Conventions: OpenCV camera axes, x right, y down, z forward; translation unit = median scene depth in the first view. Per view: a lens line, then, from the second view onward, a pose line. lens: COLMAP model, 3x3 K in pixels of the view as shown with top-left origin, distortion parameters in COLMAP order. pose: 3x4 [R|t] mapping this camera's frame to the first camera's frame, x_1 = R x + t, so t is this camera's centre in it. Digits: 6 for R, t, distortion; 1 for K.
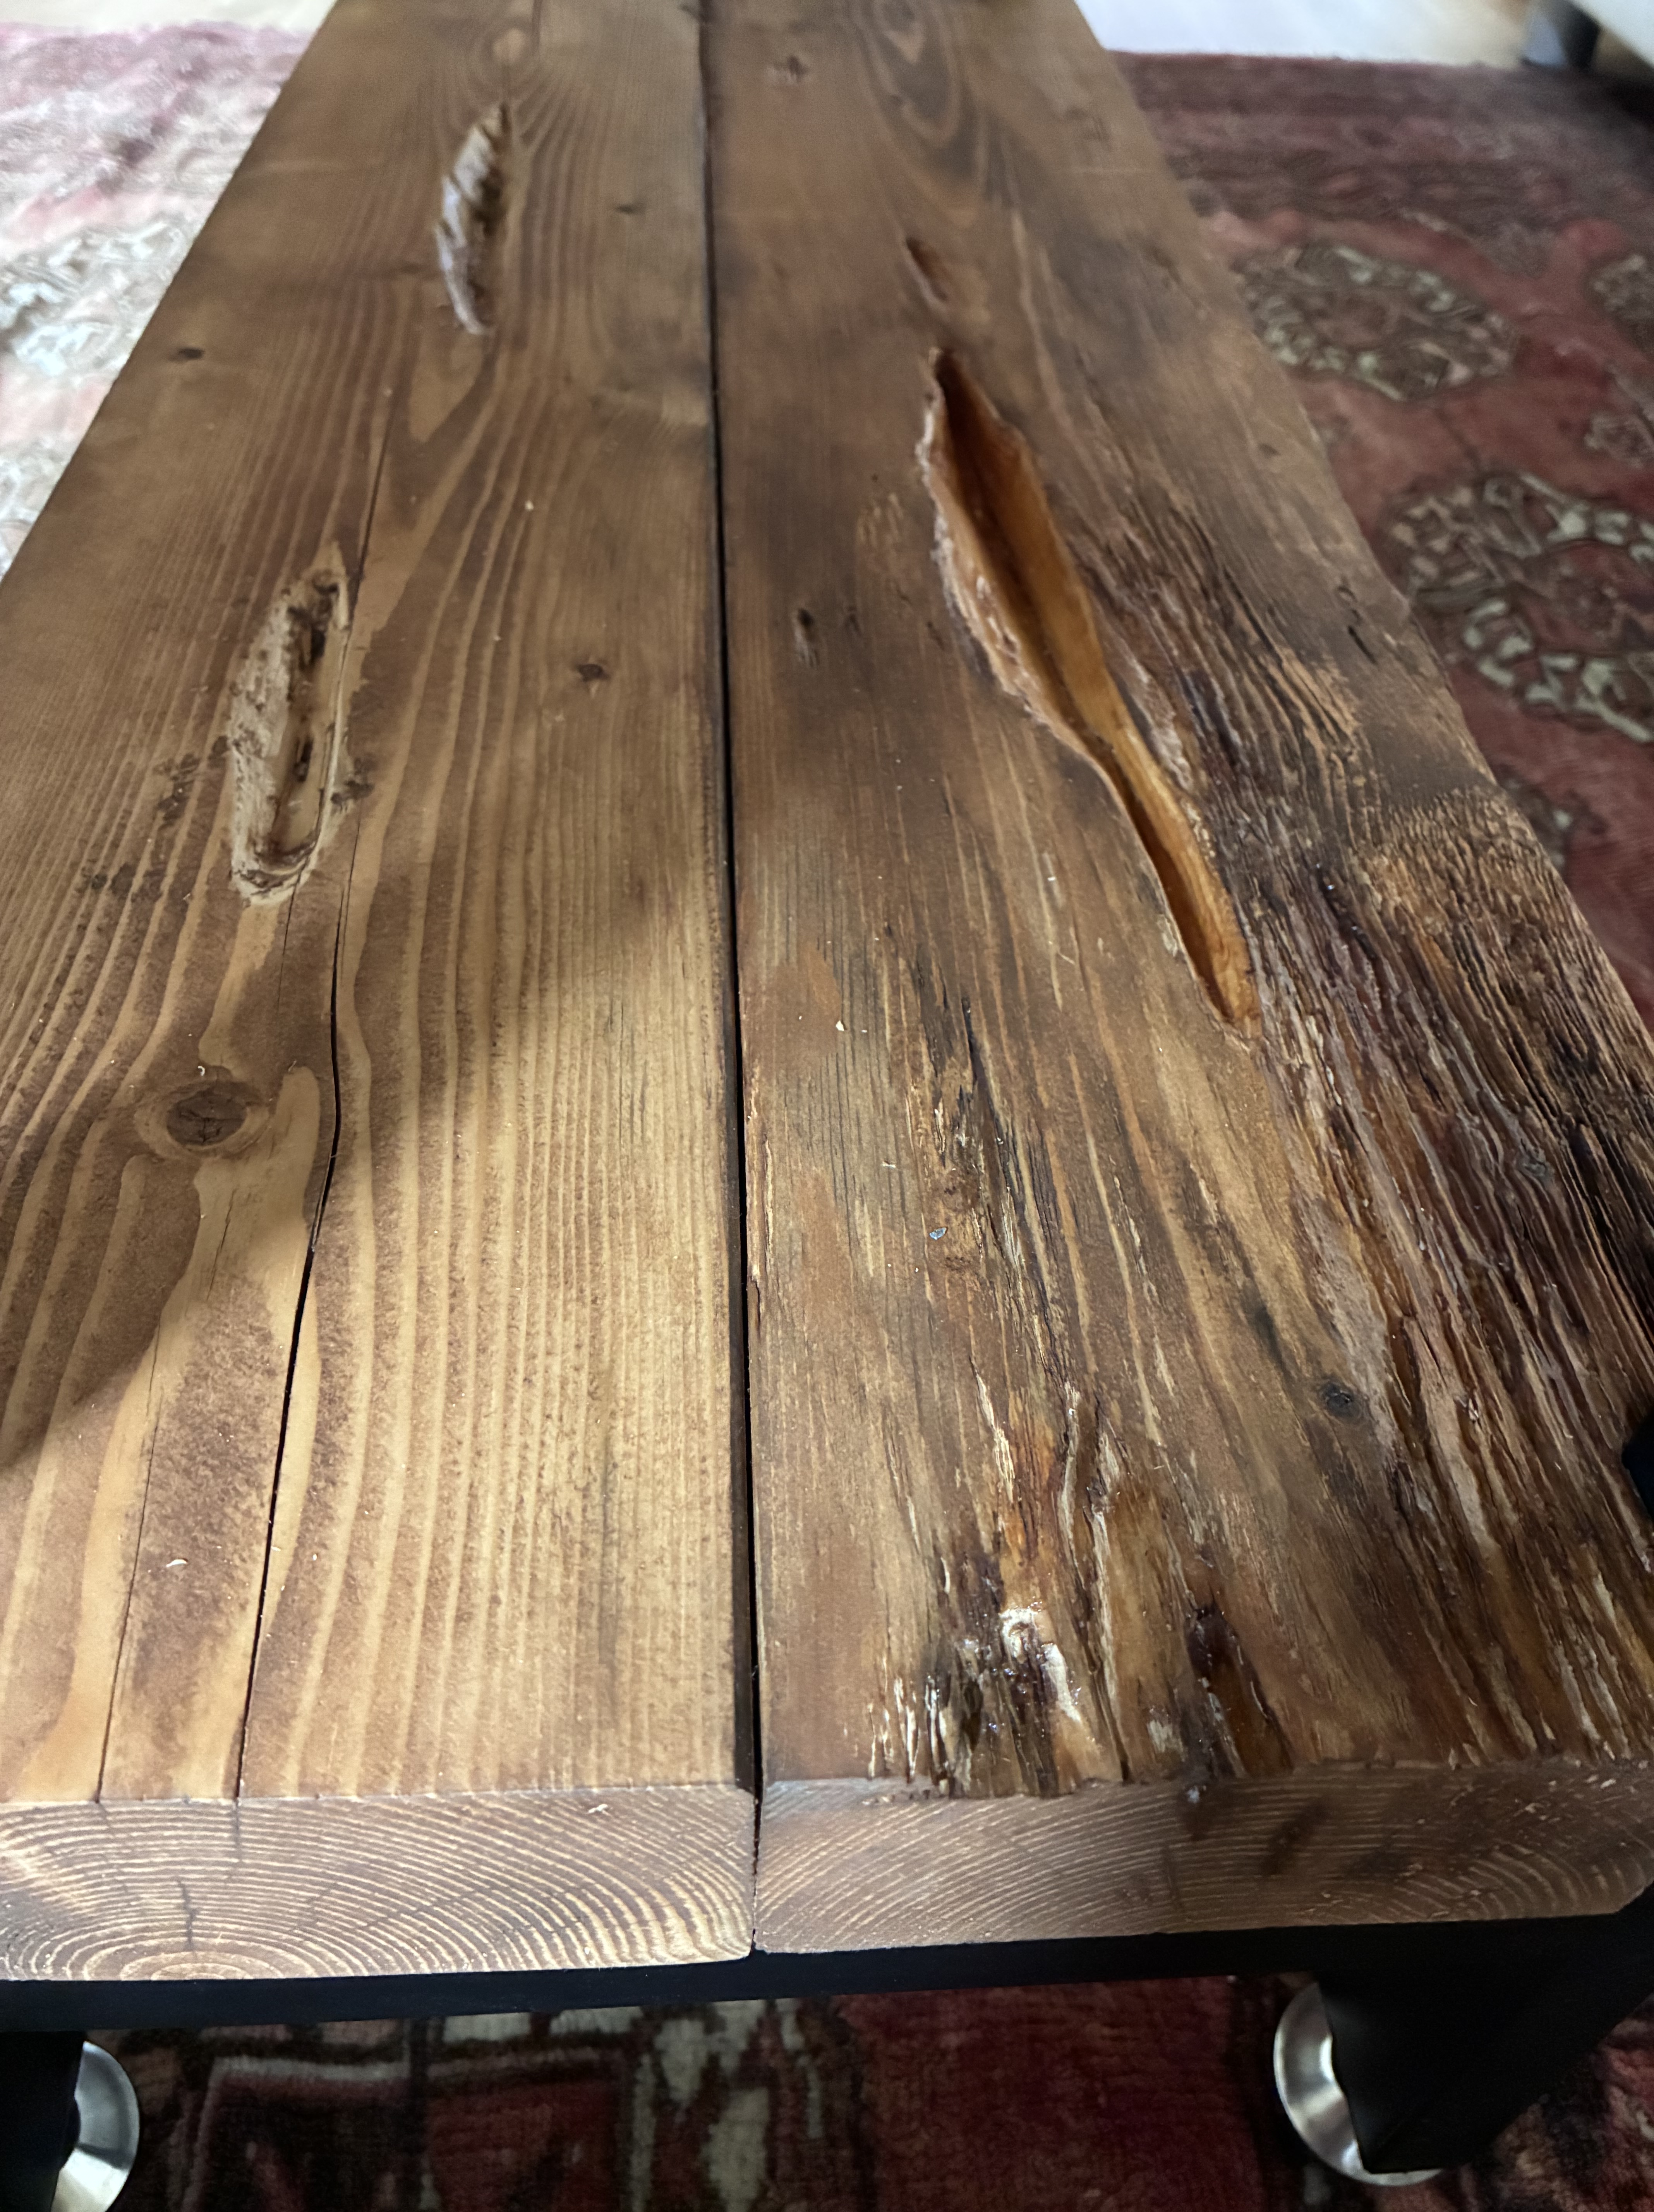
lens RADIAL K [[1703.7, 0, 833.2], [0, 1703.7, 1099.3], [0, 0, 1]] dist [0.022948, -0.023201]
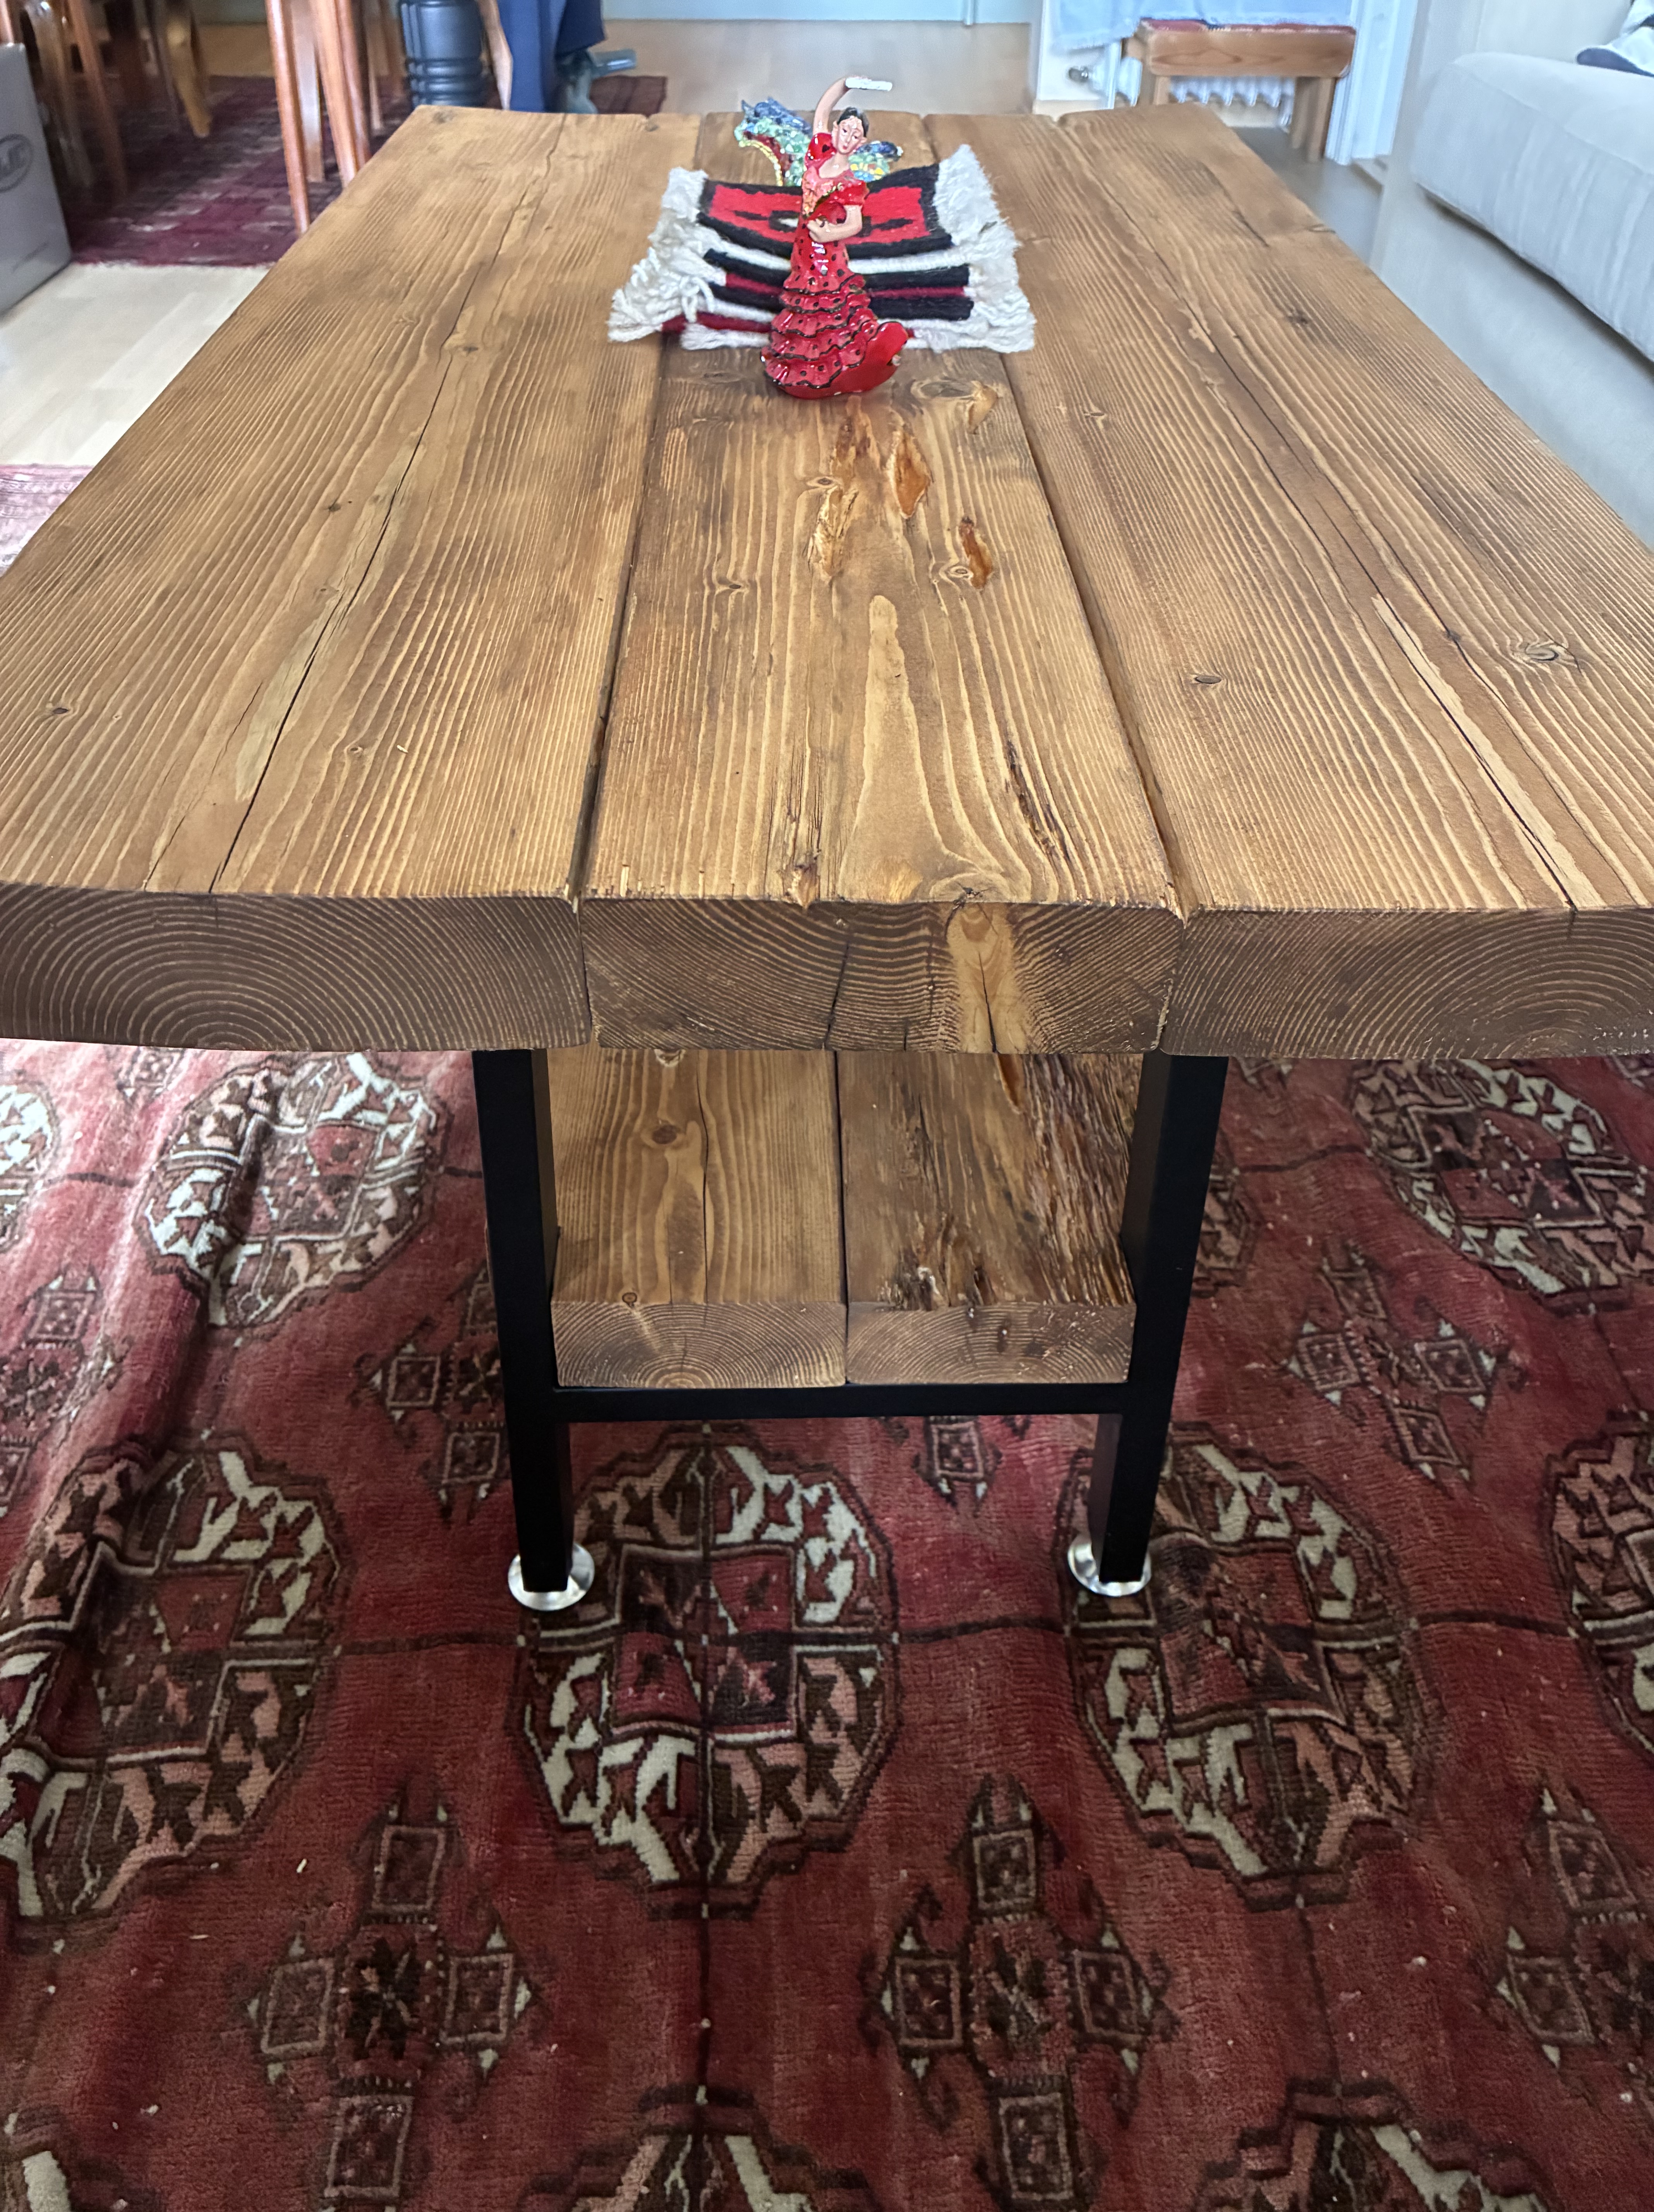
lens RADIAL K [[1703.7, 0, 828.7], [0, 1703.7, 1108.0], [0, 0, 1]] dist [0.022948, -0.023201]
pose [[0.998438, -0.009317, -0.055083, 0.093963], [0.004294, 0.995877, -0.090617, 0.243583], [0.055701, 0.090239, 0.994361, -2.058854]]
